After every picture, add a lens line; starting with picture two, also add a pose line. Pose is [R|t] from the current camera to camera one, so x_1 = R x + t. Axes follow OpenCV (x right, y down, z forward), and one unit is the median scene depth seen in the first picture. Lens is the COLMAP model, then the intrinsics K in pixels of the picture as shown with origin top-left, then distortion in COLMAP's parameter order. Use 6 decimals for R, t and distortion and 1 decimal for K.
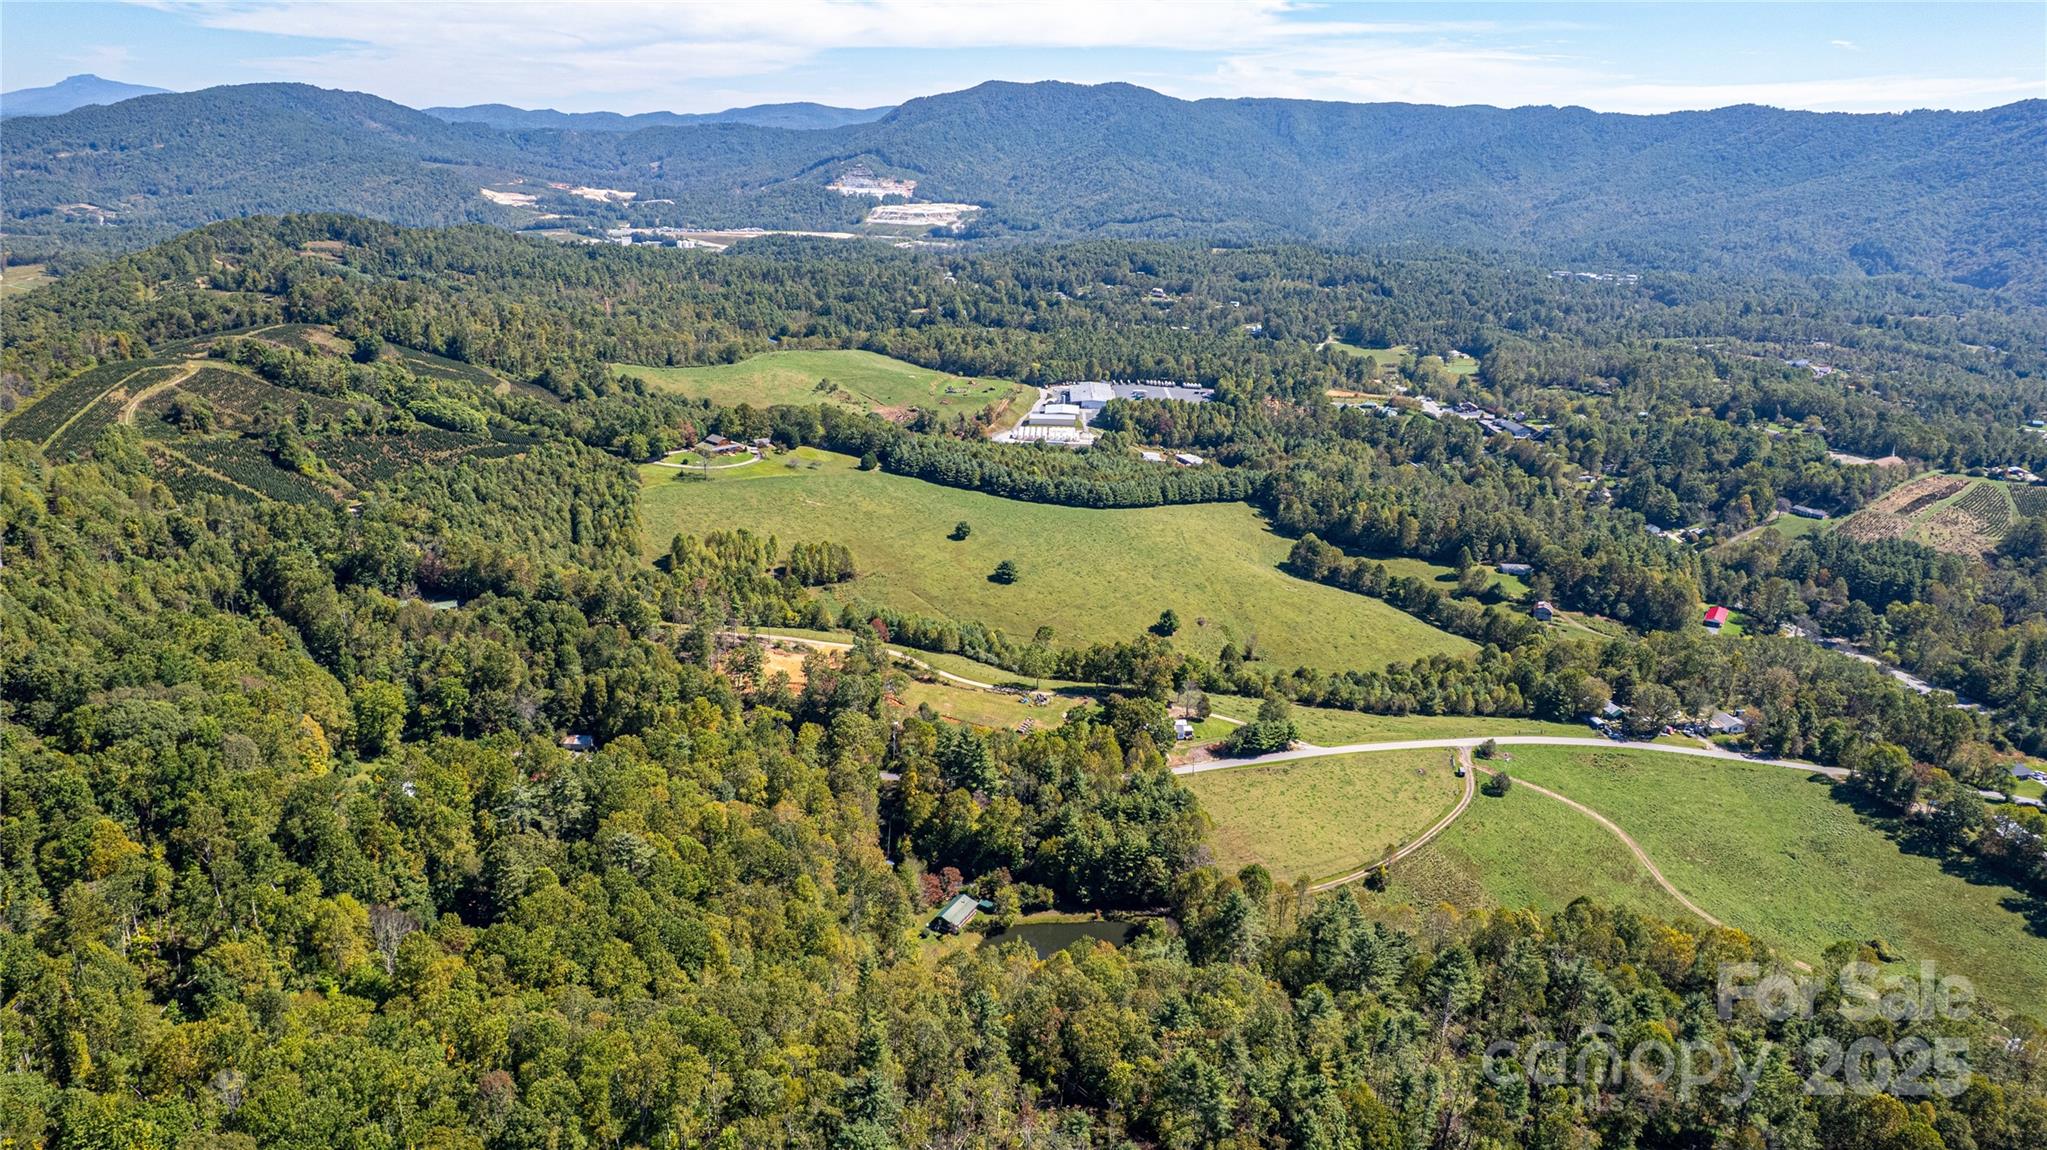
lens RADIAL K [[1301.6, 0, 1033.8], [0, 1301.6, 568.3], [0, 0, 1]] dist [-0.044717, 0.016057]
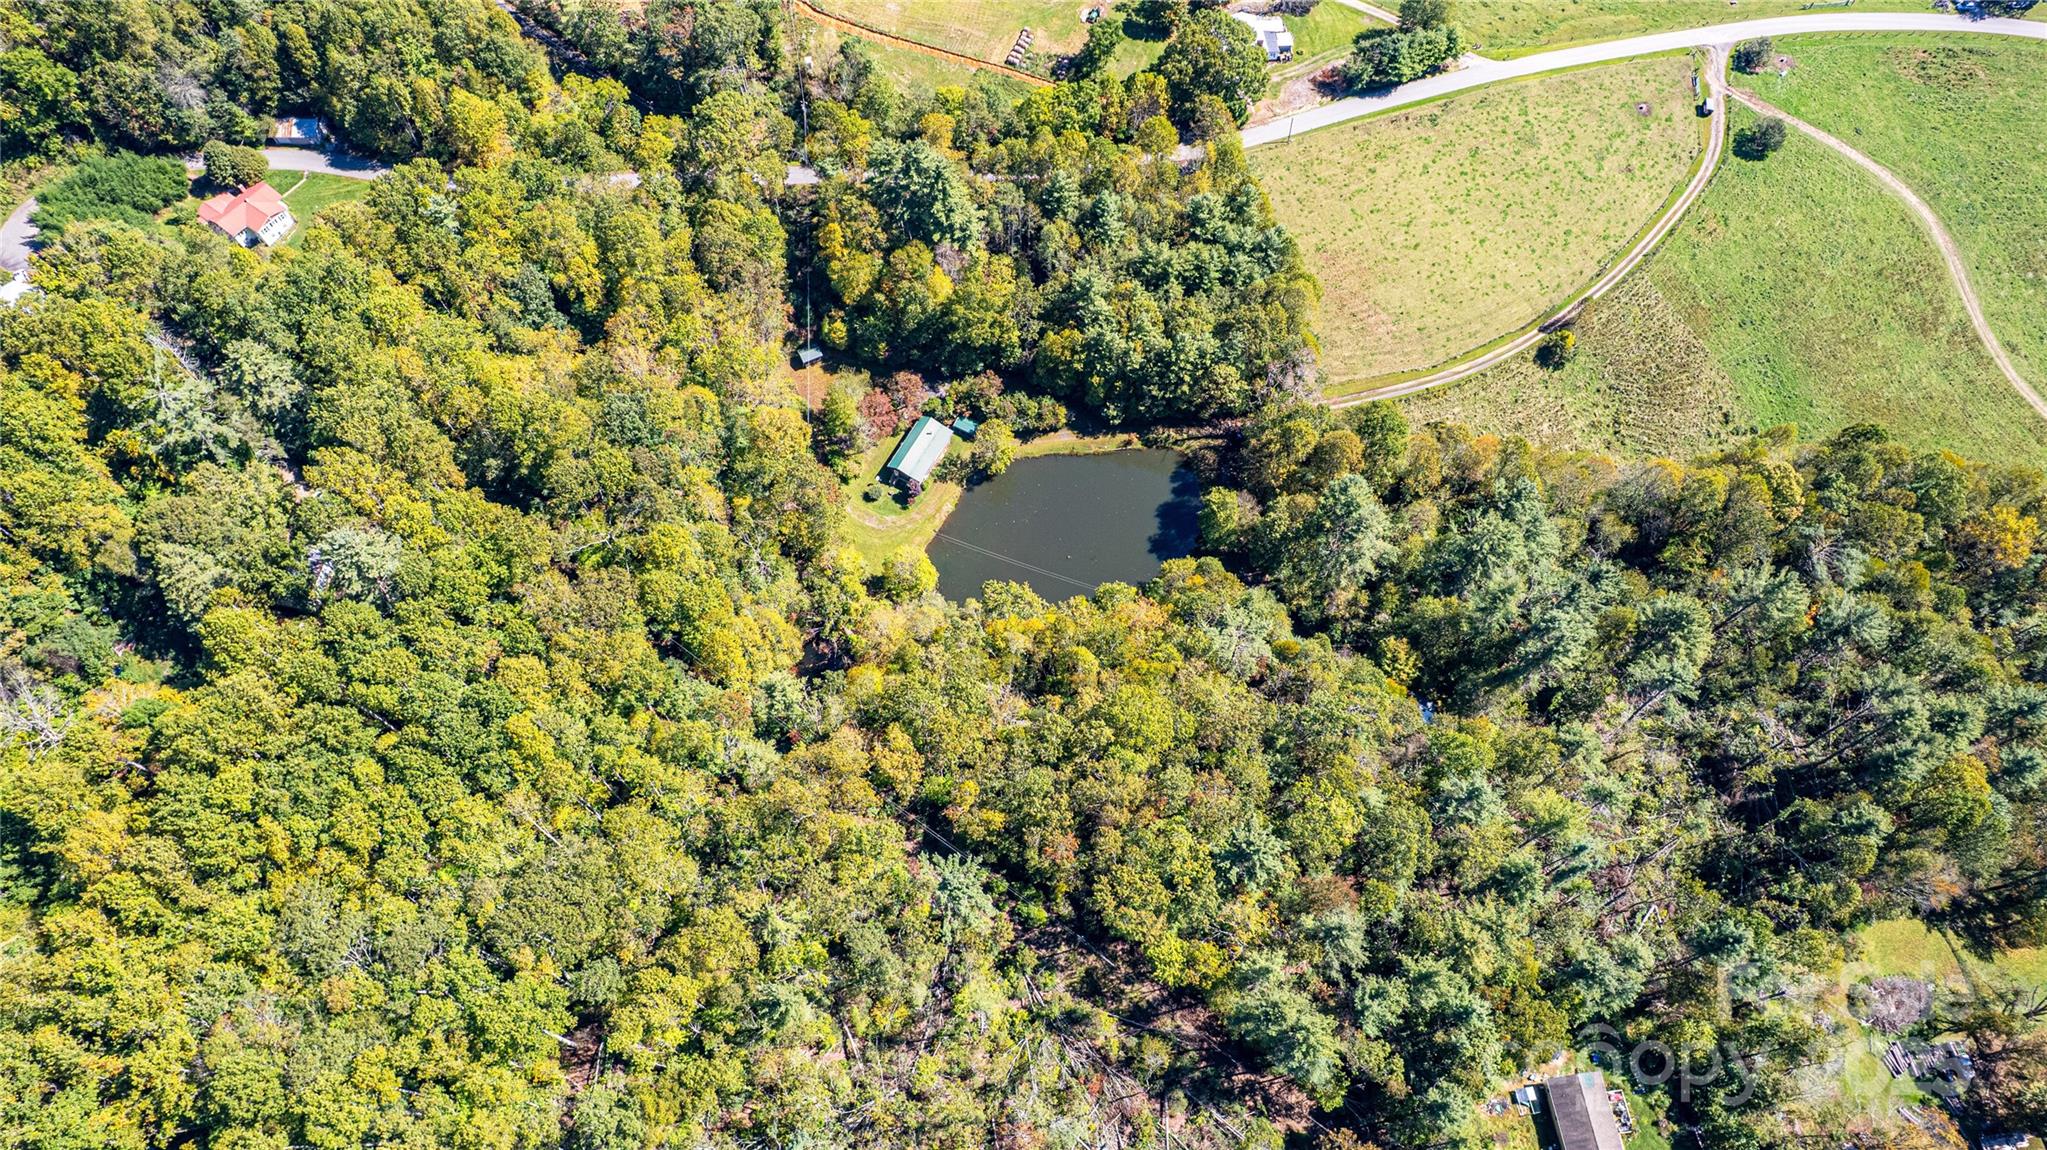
lens RADIAL K [[1301.6, 0, 1034.6], [0, 1301.6, 569.9], [0, 0, 1]] dist [-0.044717, 0.016057]
pose [[0.999758, -0.010908, -0.019080, 0.010643], [0.021079, 0.721642, 0.691946, -0.143646], [0.006222, -0.692181, 0.721698, 0.454465]]
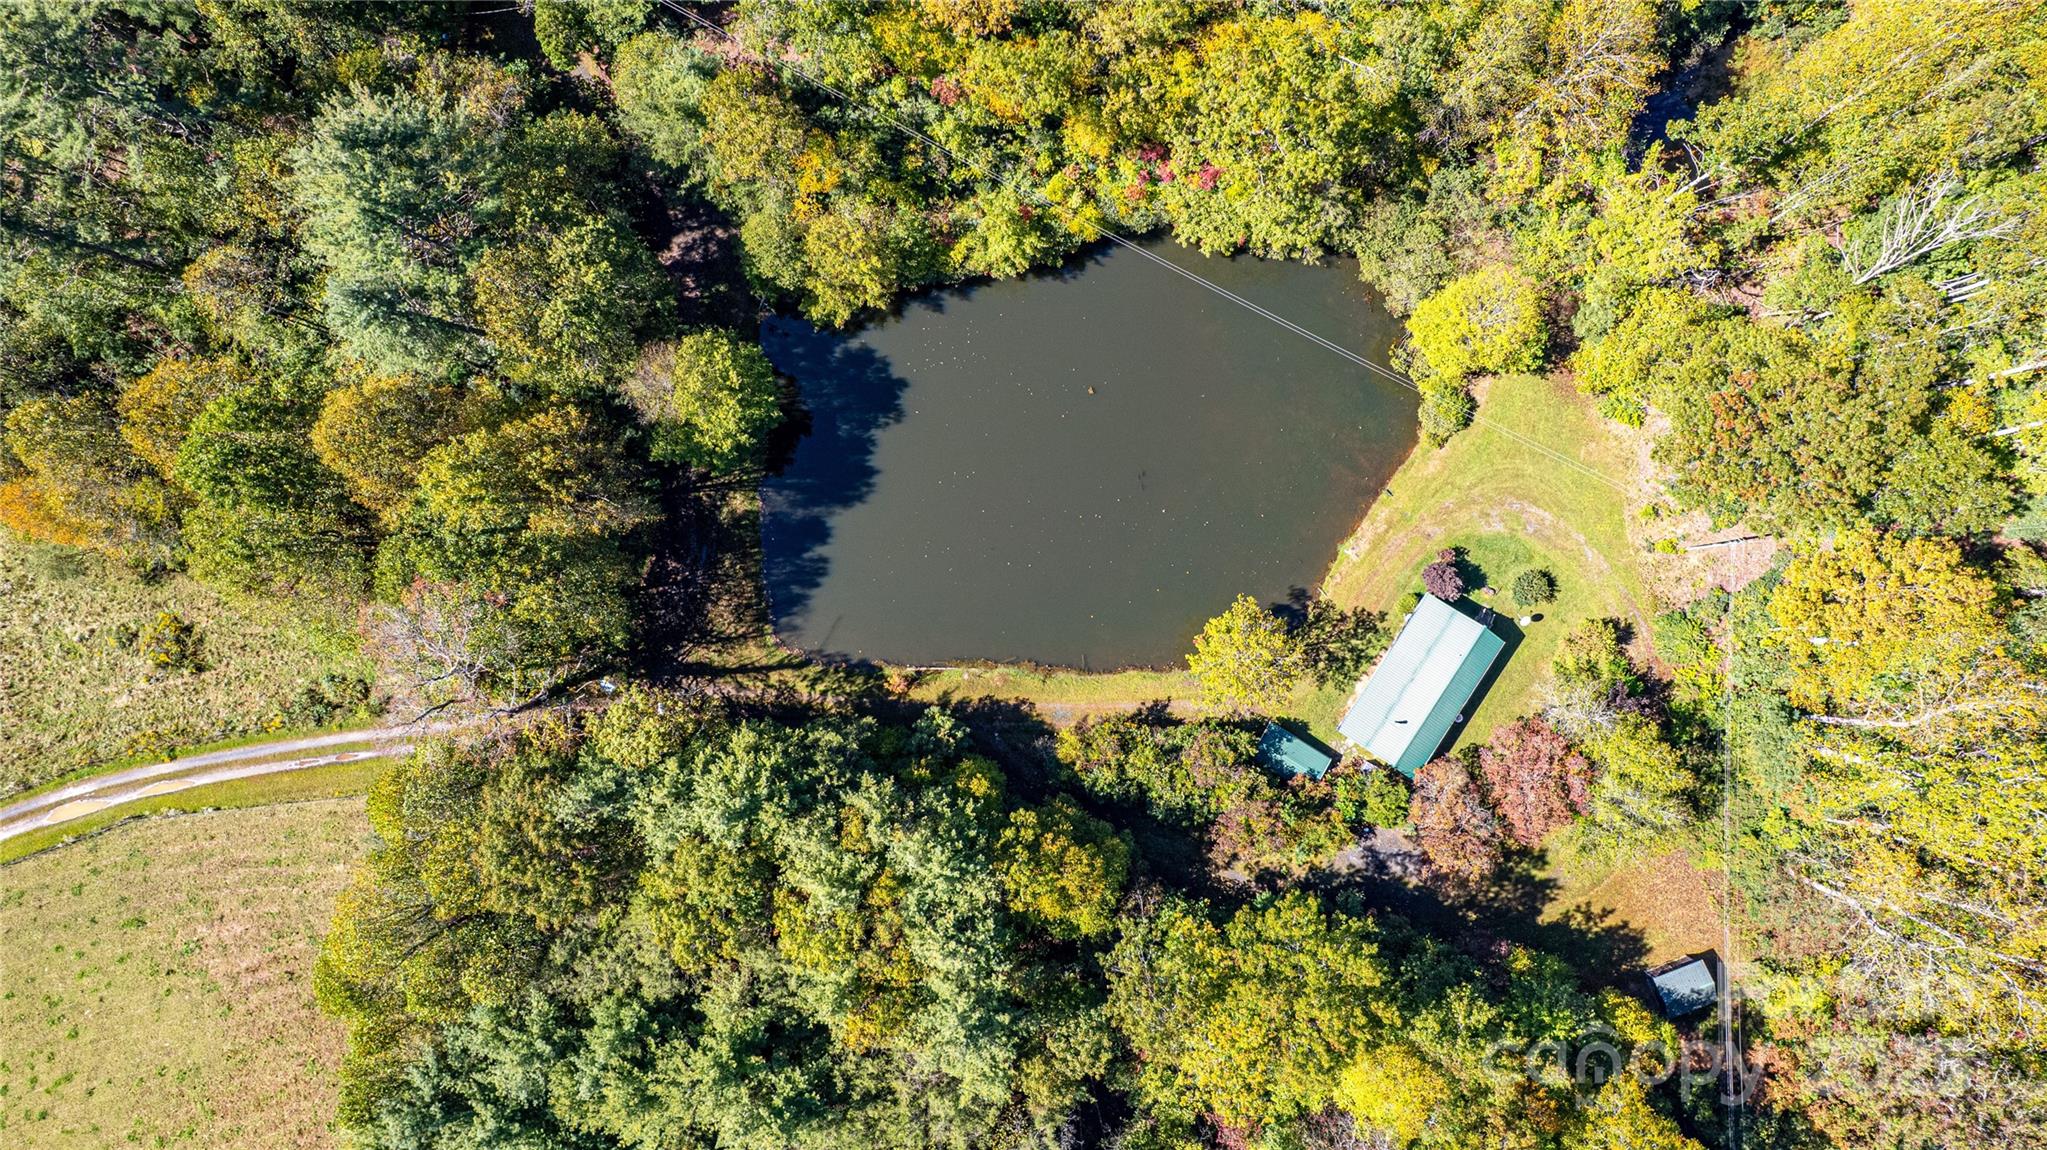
lens RADIAL K [[1301.6, 0, 1025.4], [0, 1301.6, 575.2], [0, 0, 1]] dist [-0.044717, 0.016057]
pose [[-0.994296, -0.106057, -0.011267, 0.027502], [0.024203, -0.327254, 0.944626, 0.012561], [-0.103872, 0.938966, 0.327955, 0.855017]]
